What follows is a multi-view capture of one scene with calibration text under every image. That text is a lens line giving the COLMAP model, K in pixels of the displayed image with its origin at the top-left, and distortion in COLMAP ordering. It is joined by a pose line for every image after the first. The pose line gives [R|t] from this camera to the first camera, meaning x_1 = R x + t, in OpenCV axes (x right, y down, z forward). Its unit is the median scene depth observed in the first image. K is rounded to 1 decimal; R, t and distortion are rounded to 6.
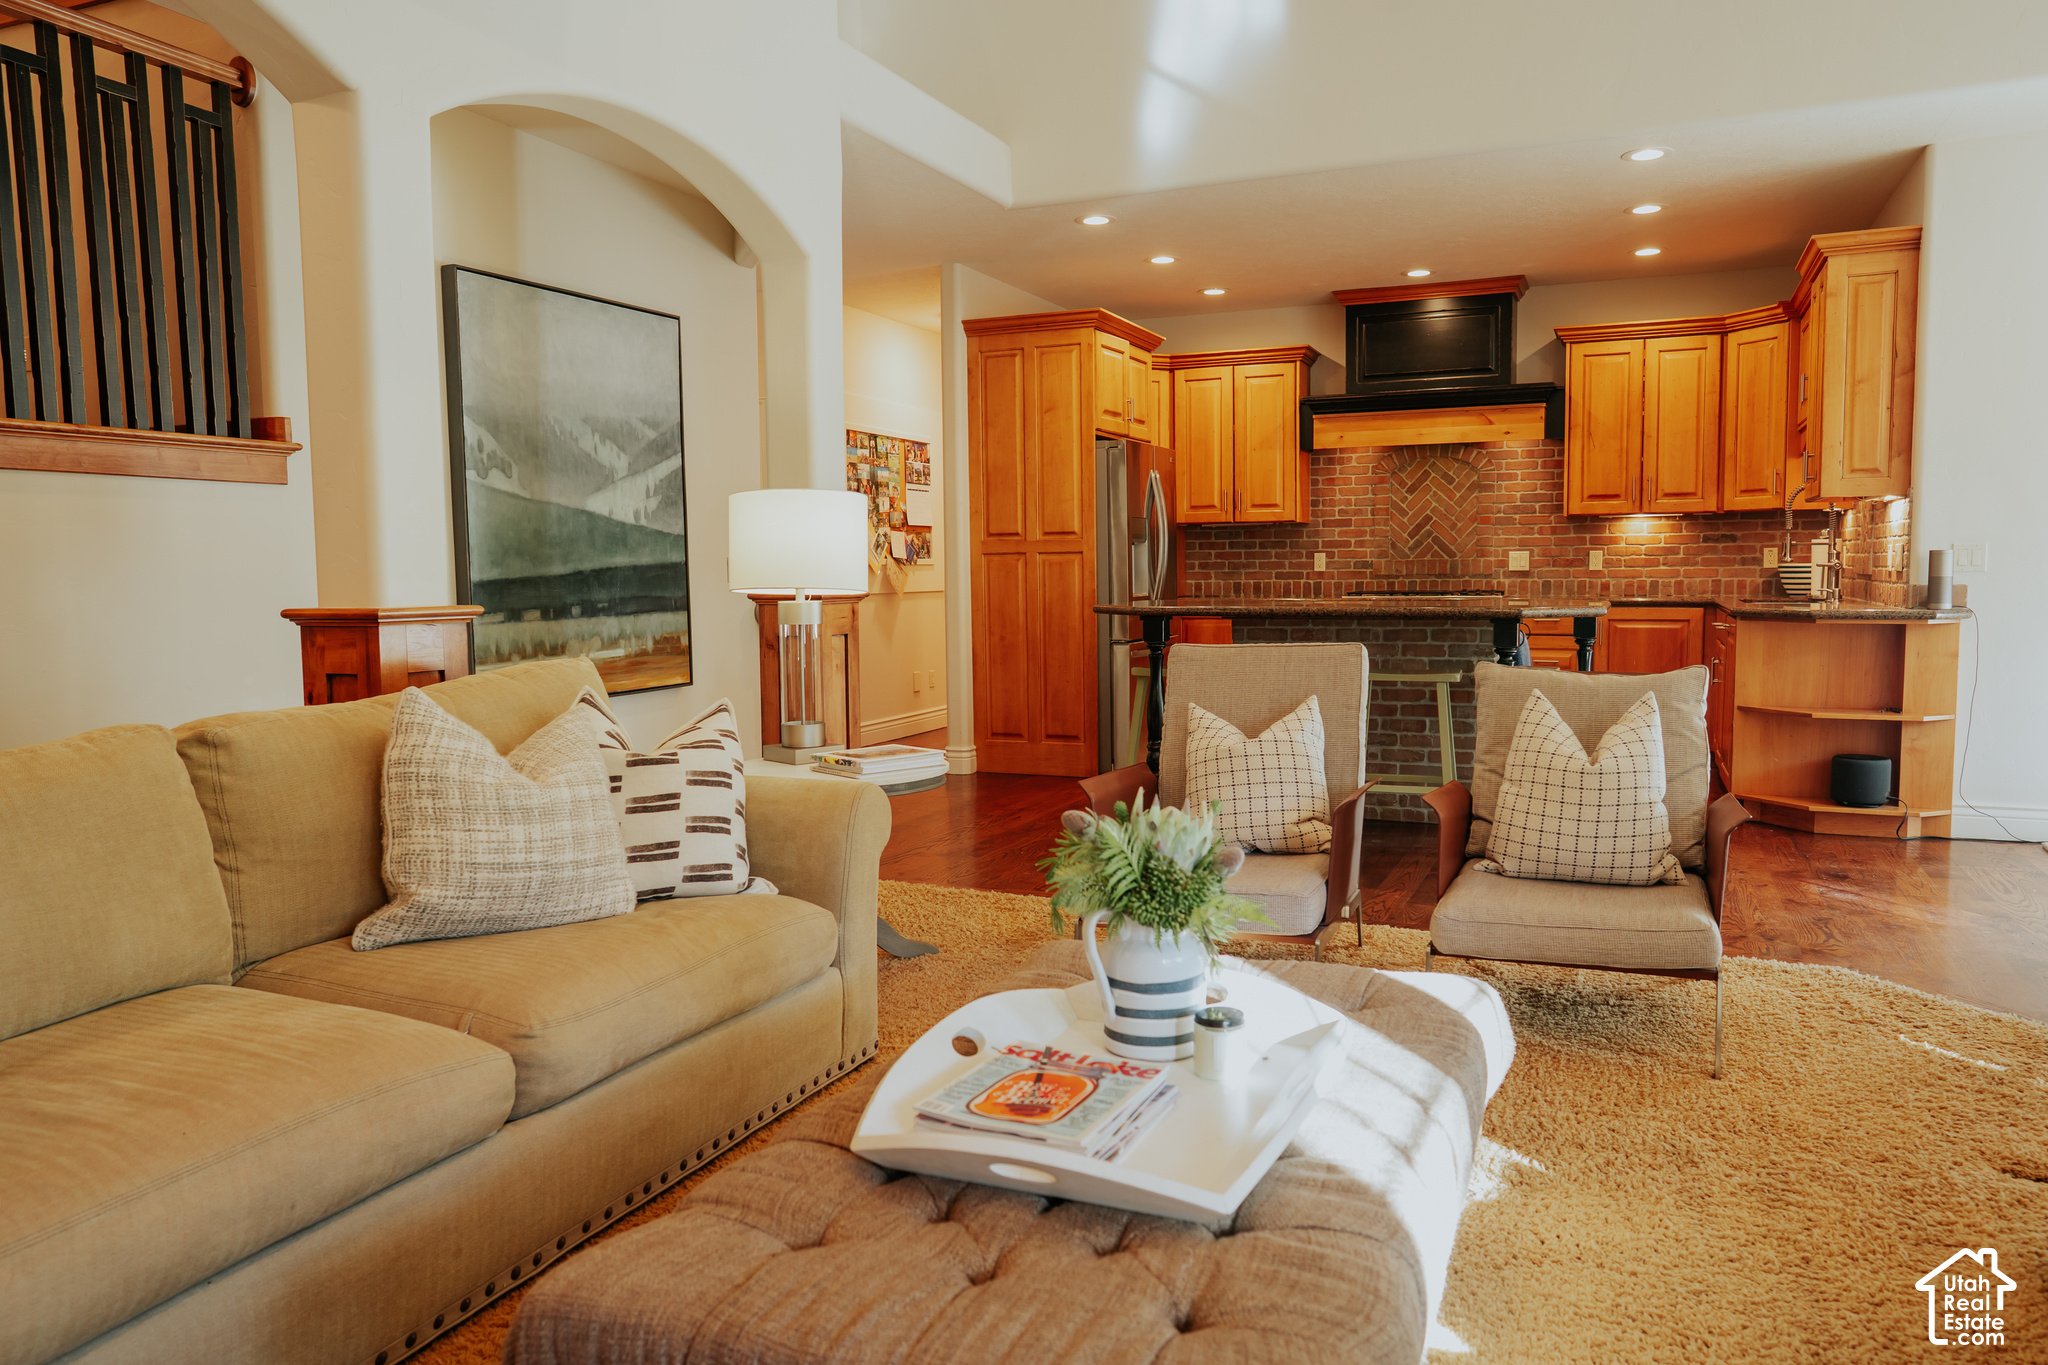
lens RADIAL K [[1415.4, 0, 980.6], [0, 1415.4, 717.8], [0, 0, 1]] dist [-0.061719, 0.059128]
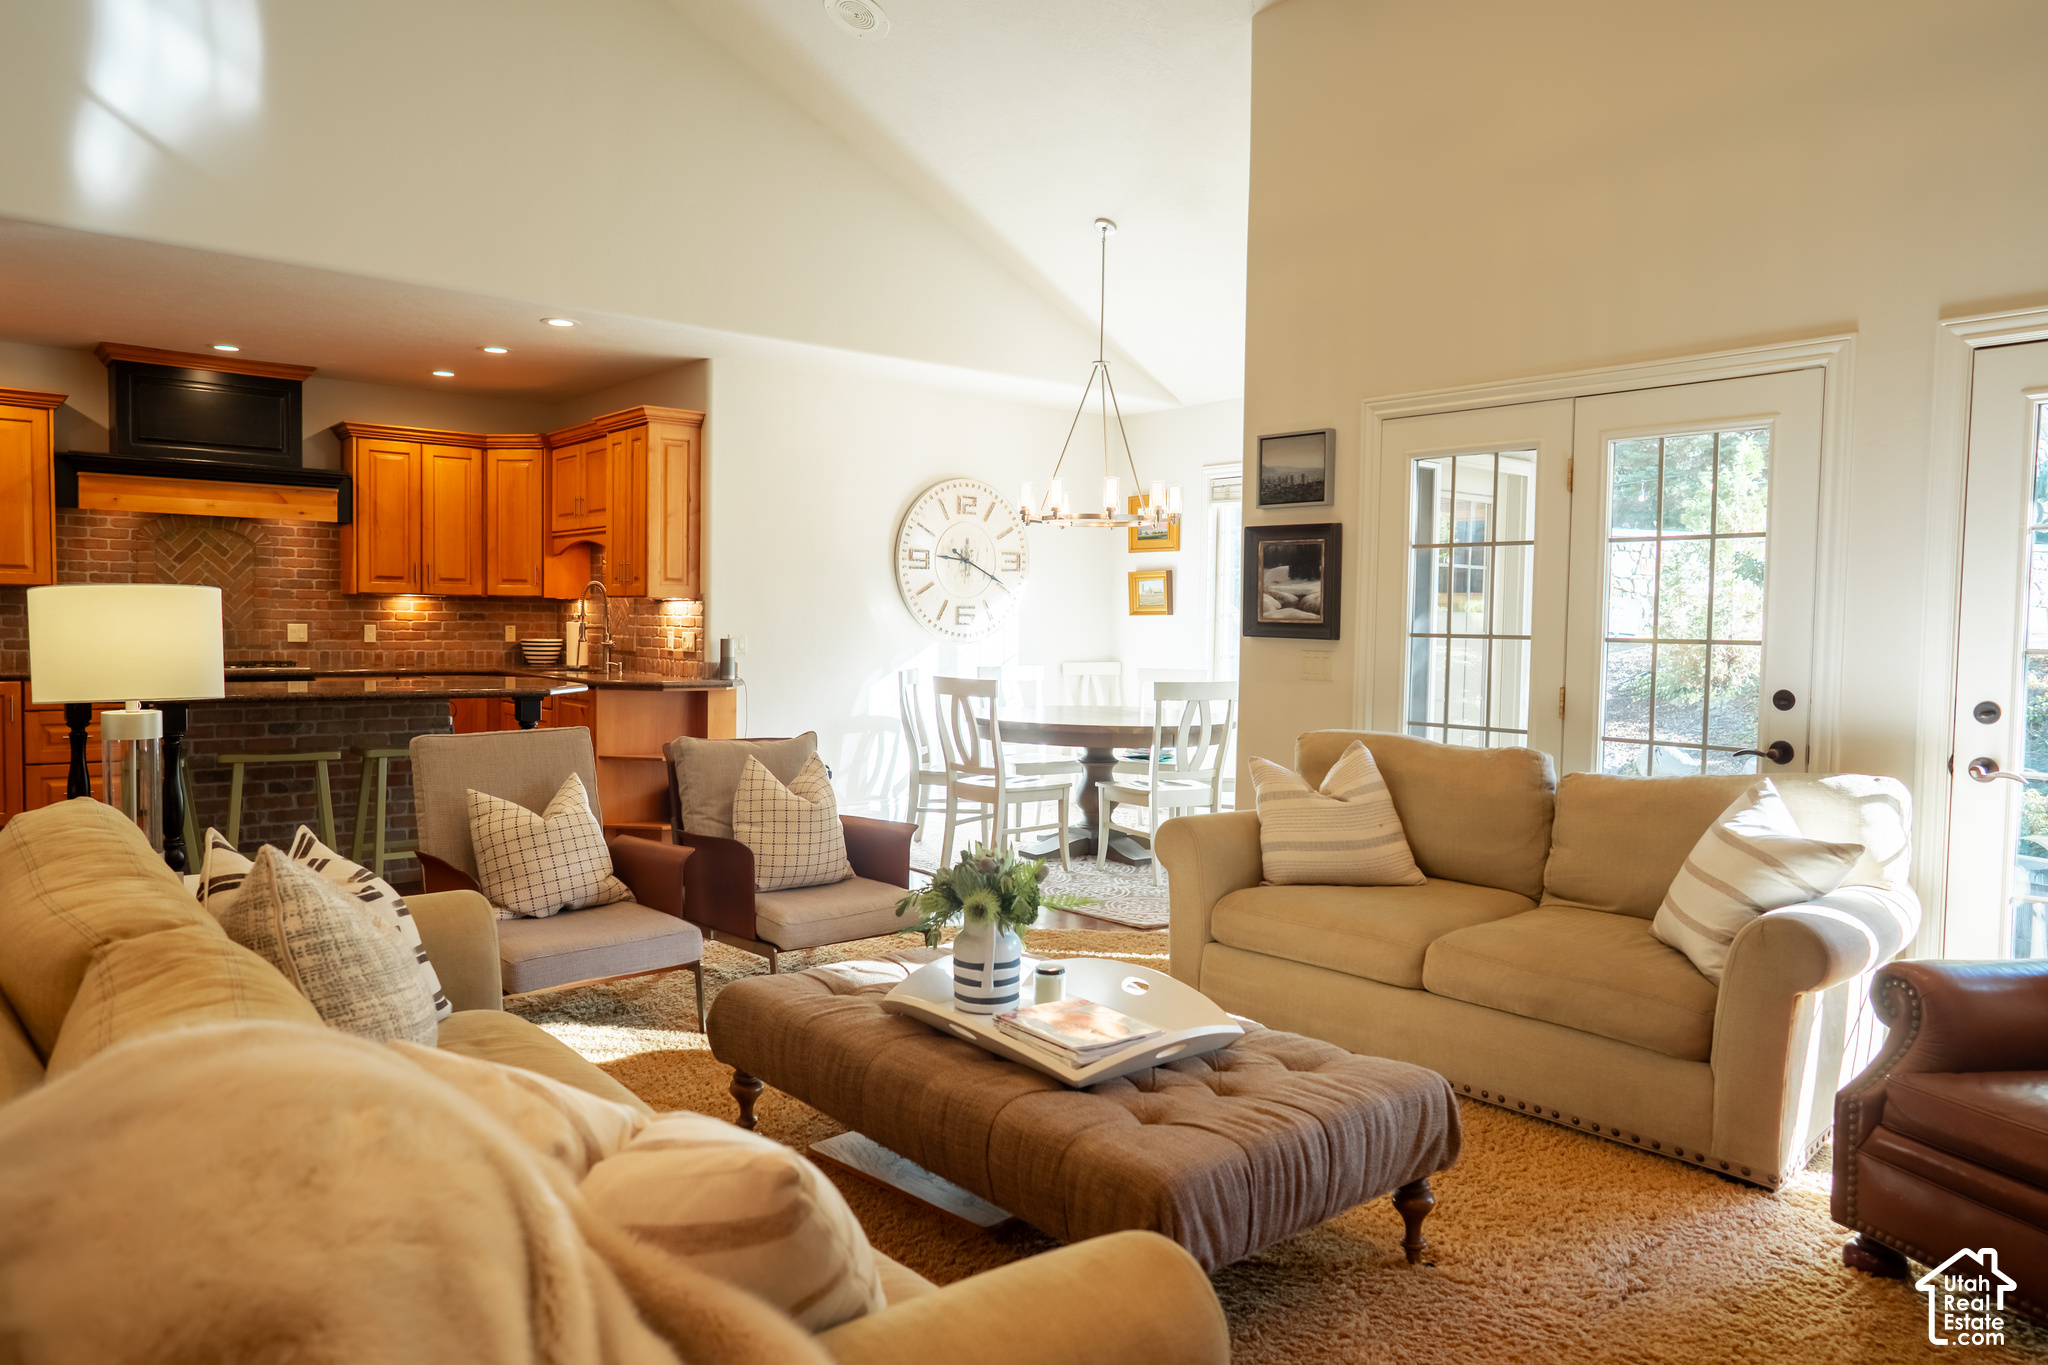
lens RADIAL K [[1415.4, 0, 980.6], [0, 1415.4, 717.8], [0, 0, 1]] dist [-0.061719, 0.059128]
pose [[0.431760, -0.044439, 0.900893, -0.364224], [0.070876, 0.997369, 0.015230, -0.029851], [-0.899200, 0.057276, 0.433773, 0.094603]]
